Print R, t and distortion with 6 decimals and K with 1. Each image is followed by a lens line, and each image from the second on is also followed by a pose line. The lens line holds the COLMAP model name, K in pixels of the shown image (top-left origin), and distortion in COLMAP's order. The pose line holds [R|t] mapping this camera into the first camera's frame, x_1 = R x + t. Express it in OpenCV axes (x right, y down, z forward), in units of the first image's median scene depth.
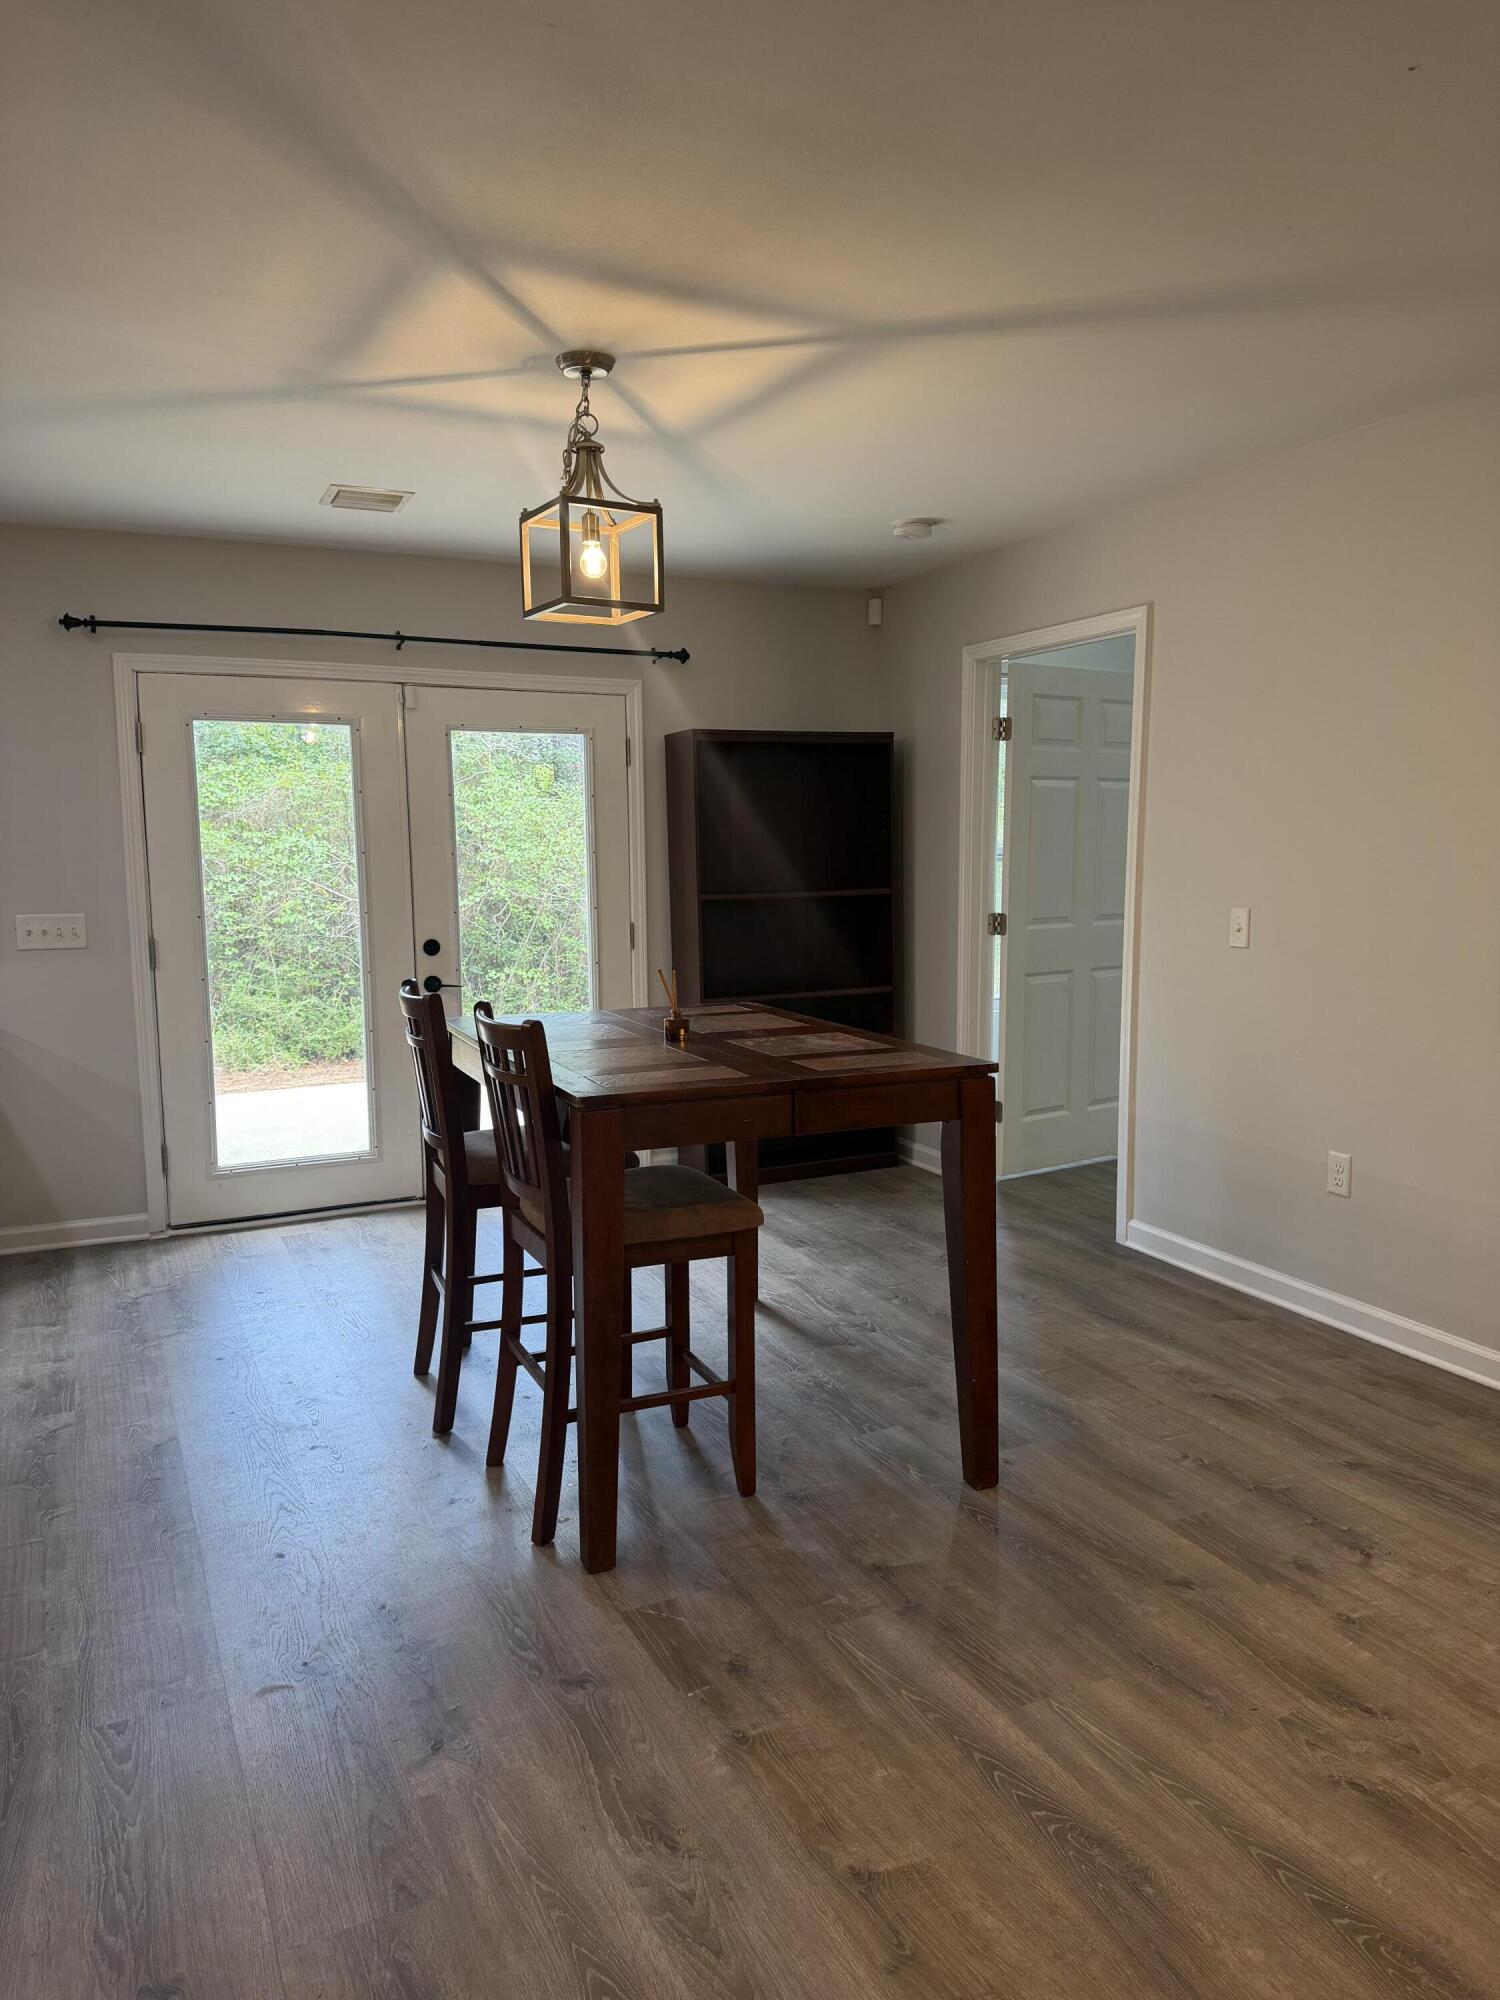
lens RADIAL K [[1382.7, 0, 733.9], [0, 1382.7, 1028.4], [0, 0, 1]] dist [0.034933, -0.034636]
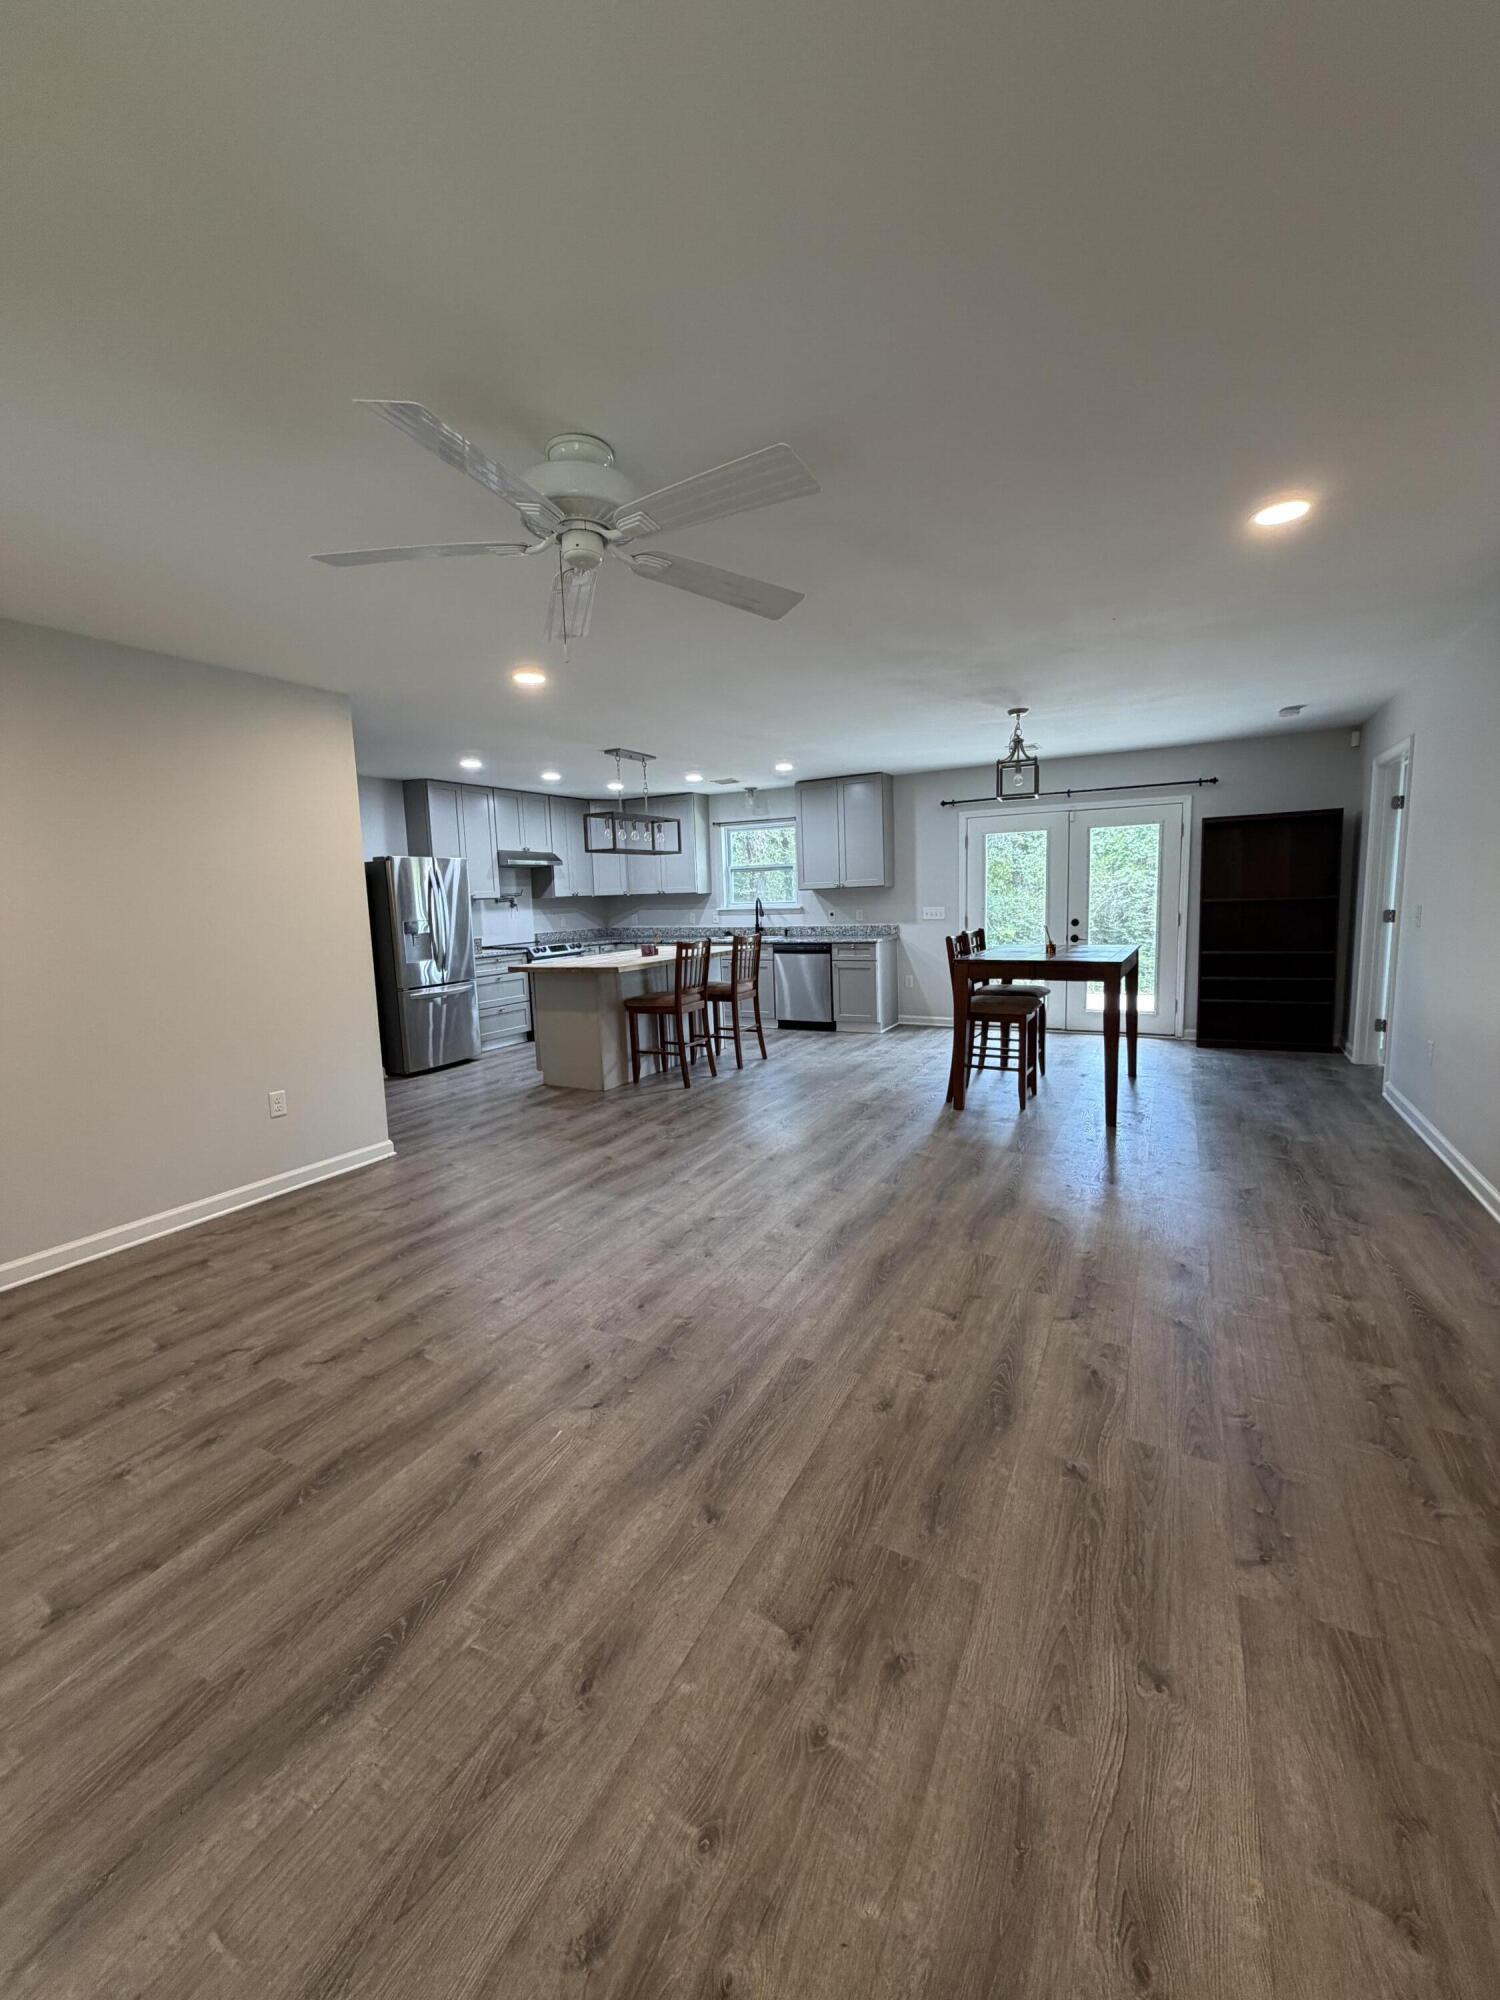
lens RADIAL K [[797.5, 0, 744.2], [0, 797.5, 991.9], [0, 0, 1]] dist [-0.003230, 0.001038]
pose [[0.596430, 0.088756, -0.797743, 0.591153], [-0.080167, 0.995485, 0.050820, 0.037937], [0.798652, 0.033642, 0.600852, -0.273098]]
